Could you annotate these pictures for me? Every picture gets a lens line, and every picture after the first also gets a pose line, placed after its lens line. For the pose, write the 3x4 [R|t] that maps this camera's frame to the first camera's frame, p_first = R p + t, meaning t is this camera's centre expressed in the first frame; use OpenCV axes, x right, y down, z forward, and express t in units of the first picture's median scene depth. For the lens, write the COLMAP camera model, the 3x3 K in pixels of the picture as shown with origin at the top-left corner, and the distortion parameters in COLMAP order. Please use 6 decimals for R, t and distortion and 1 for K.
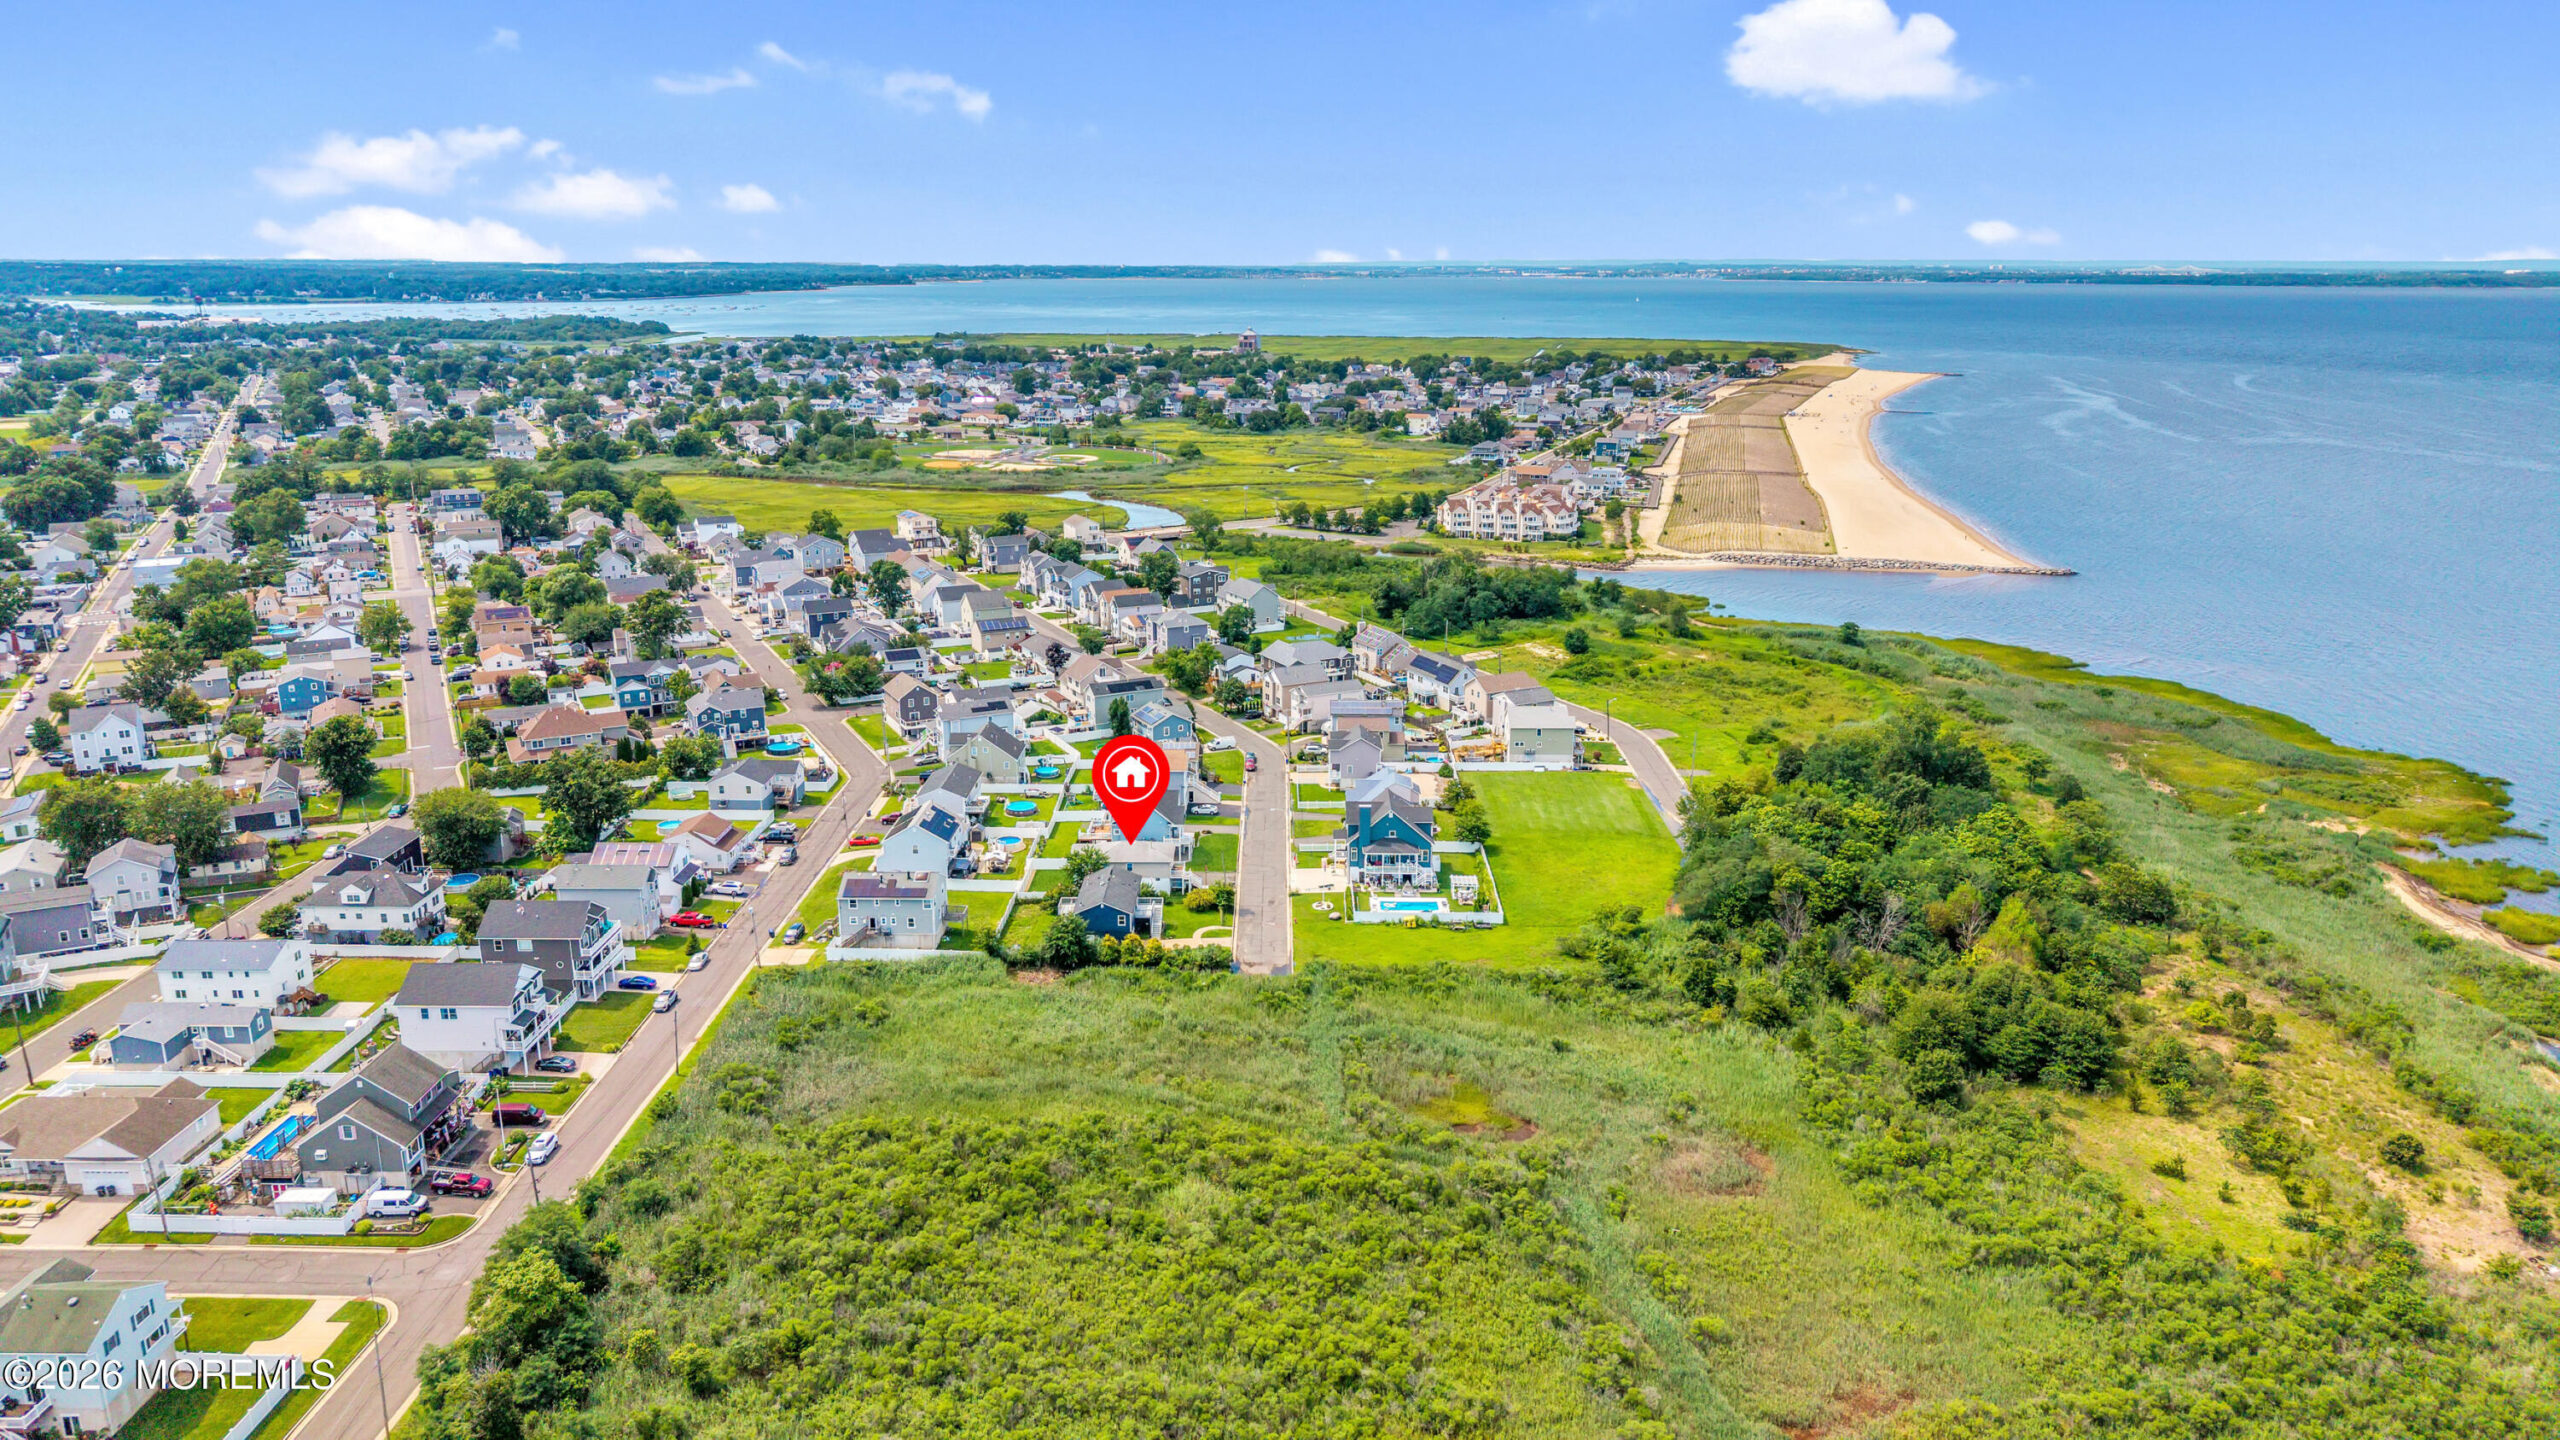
lens RADIAL K [[1737.7, 0, 1280.0], [0, 1737.7, 720.0], [0, 0, 1]] dist [0.057517, -0.081819]
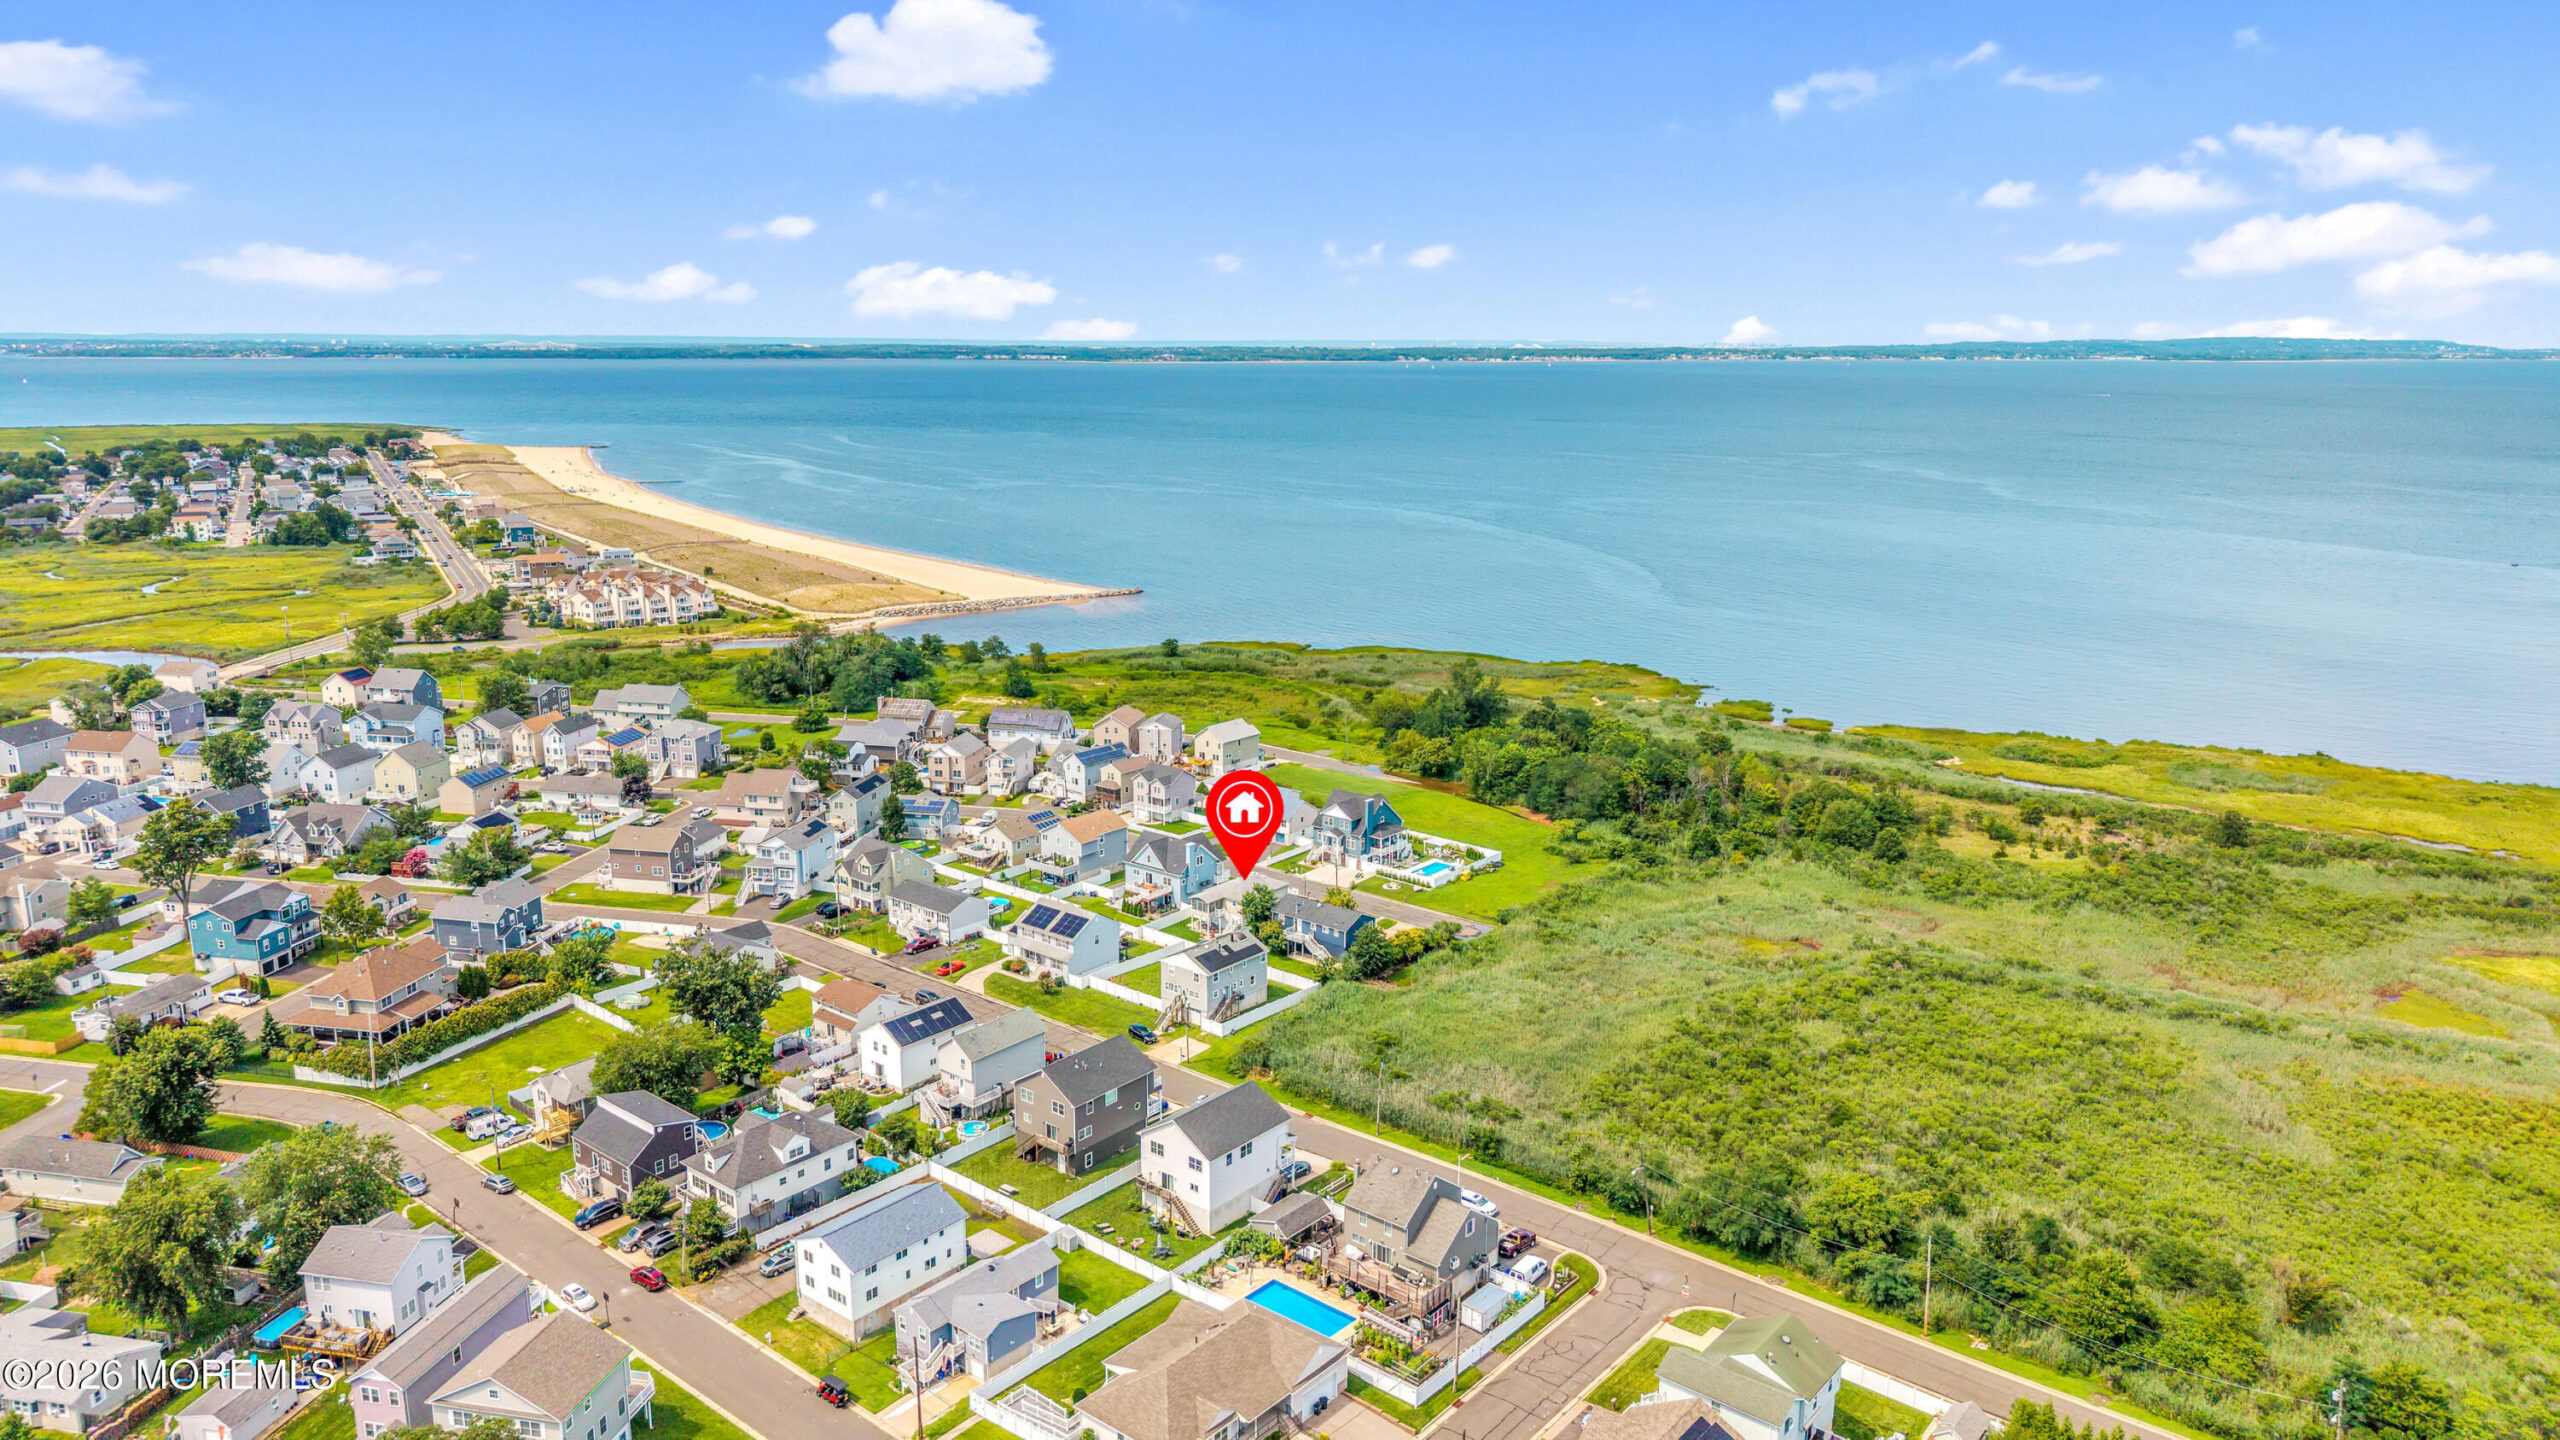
lens RADIAL K [[1737.7, 0, 1280.0], [0, 1737.7, 720.0], [0, 0, 1]] dist [0.057517, -0.081819]
pose [[0.621680, -0.169528, 0.764706, -0.911417], [0.199766, 0.978328, 0.054483, -0.083505], [-0.757369, 0.118892, 0.642072, 0.291154]]
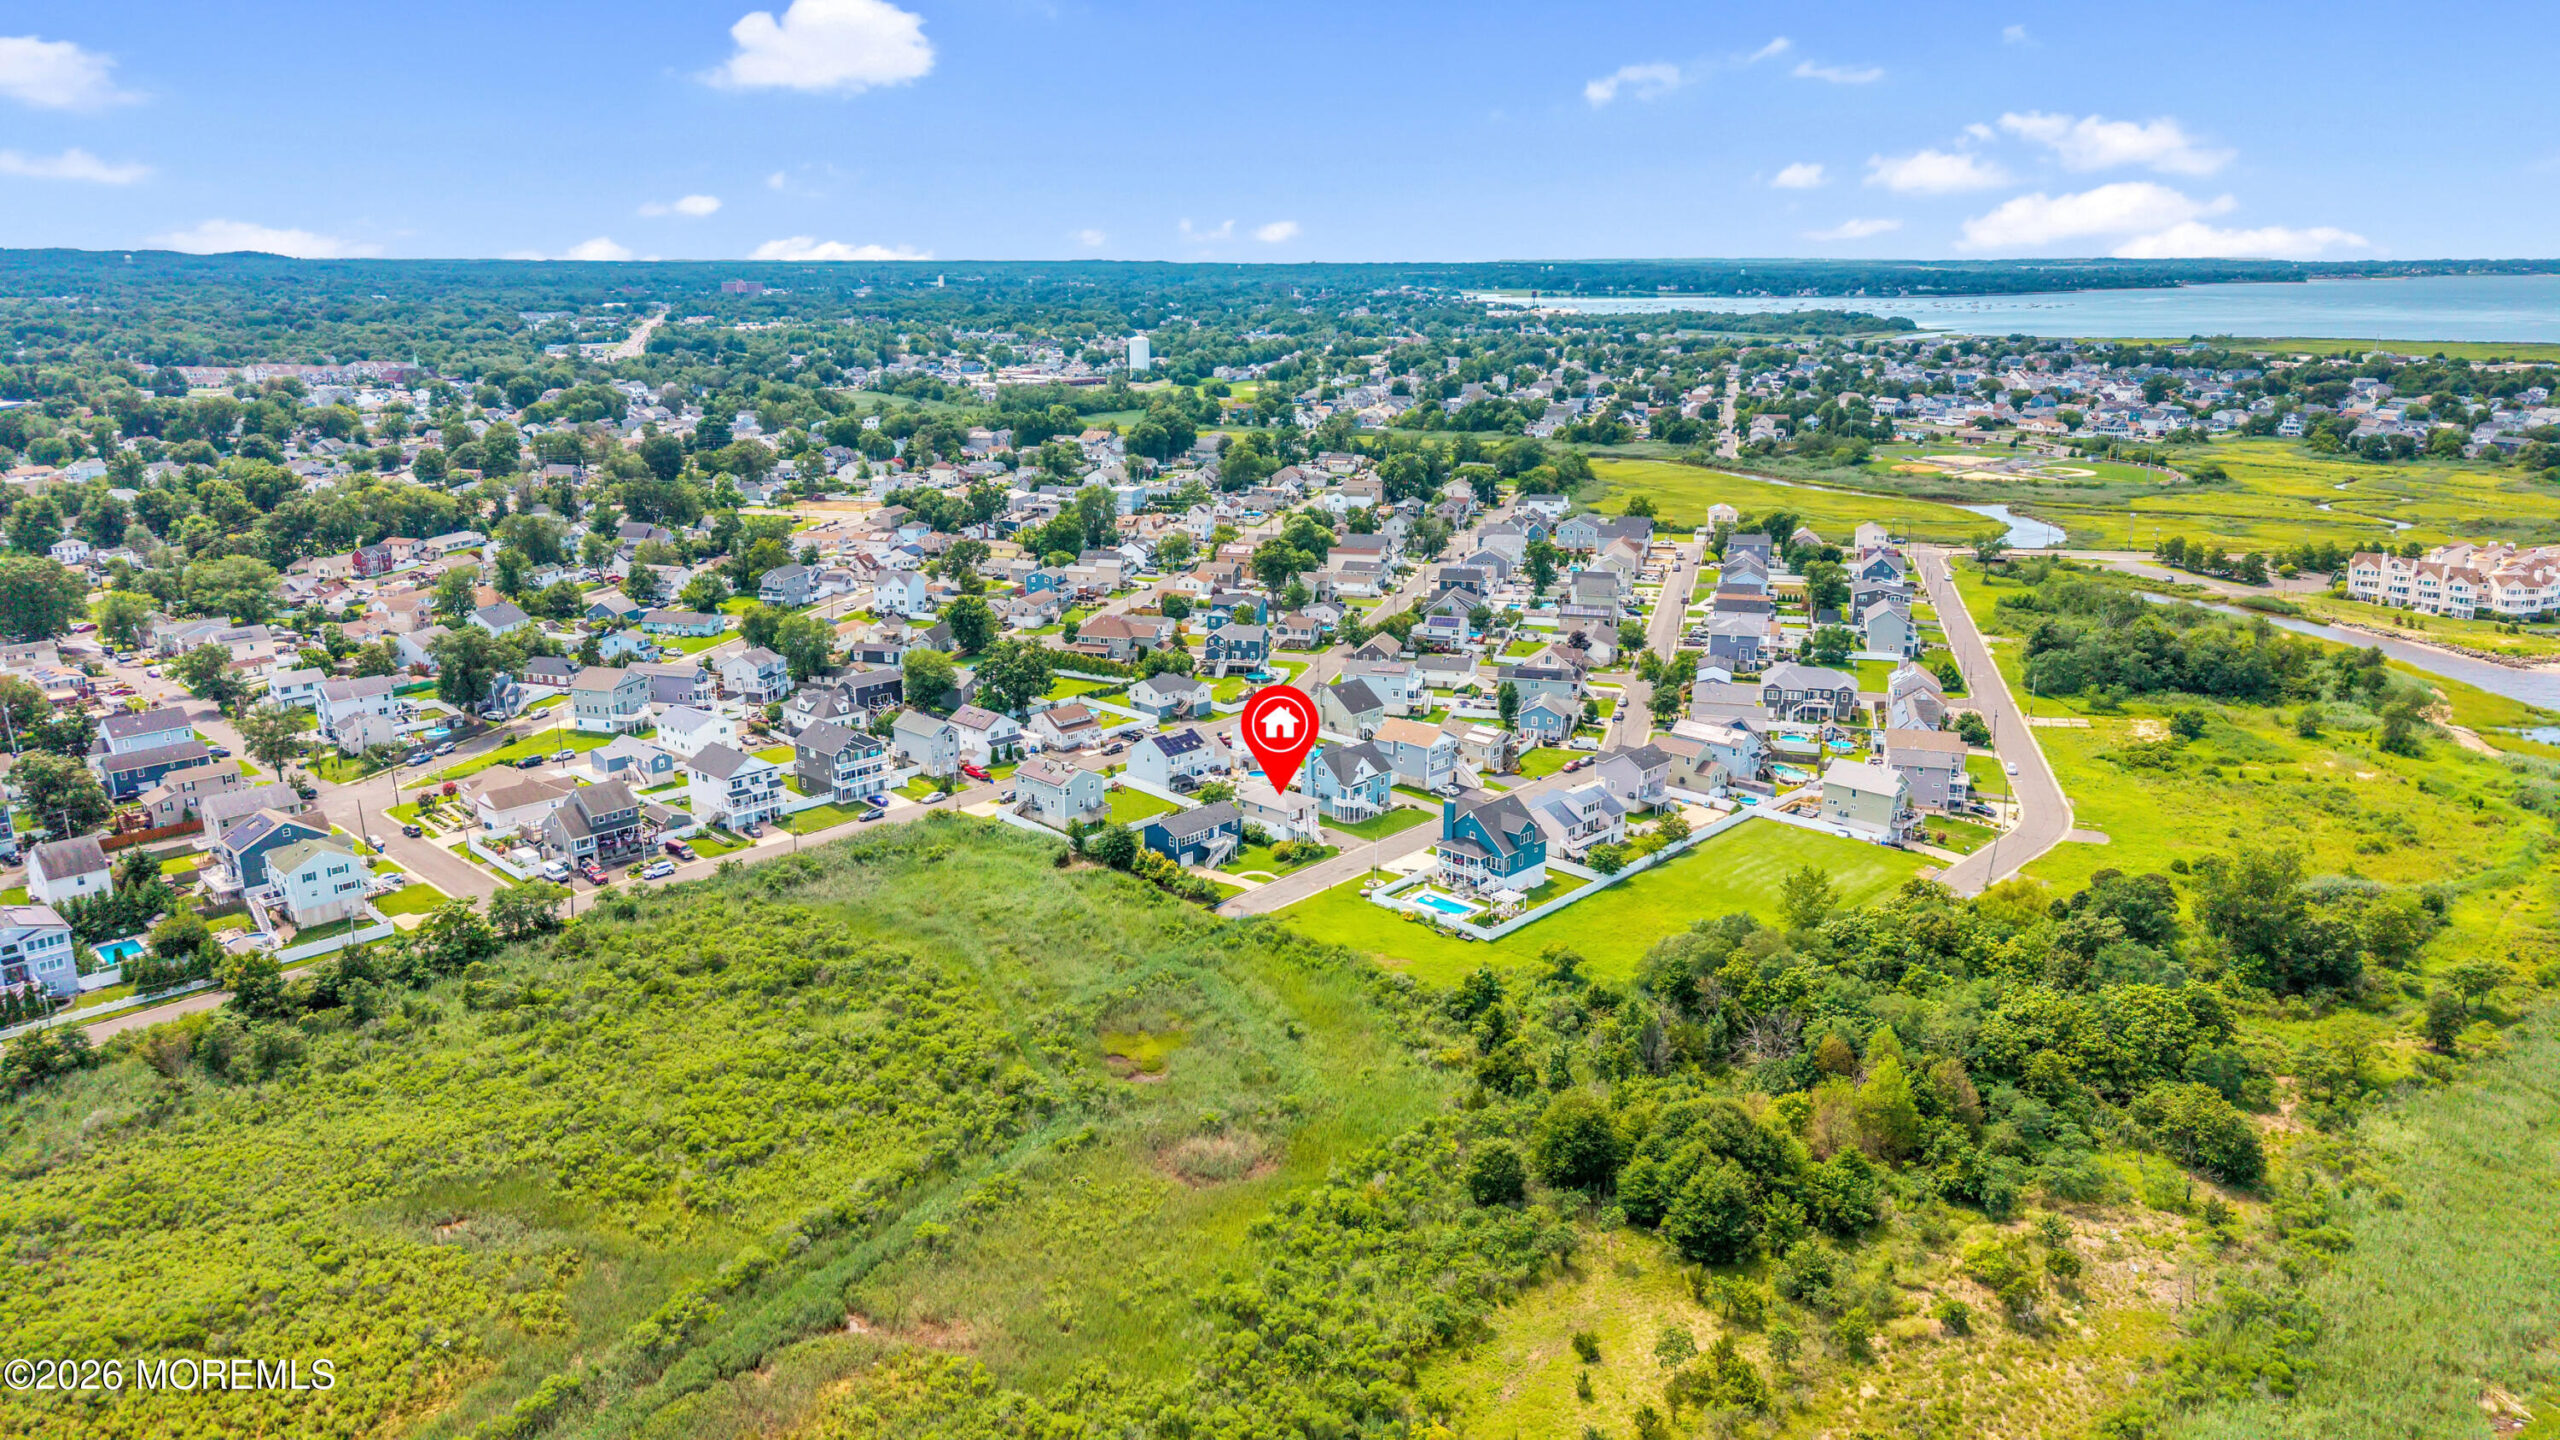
lens RADIAL K [[1737.7, 0, 1280.0], [0, 1737.7, 720.0], [0, 0, 1]] dist [0.057517, -0.081819]
pose [[0.719089, 0.174073, -0.672763, 0.667121], [-0.172851, 0.982496, 0.069461, -0.050586], [0.673078, 0.066339, 0.736590, 0.195957]]
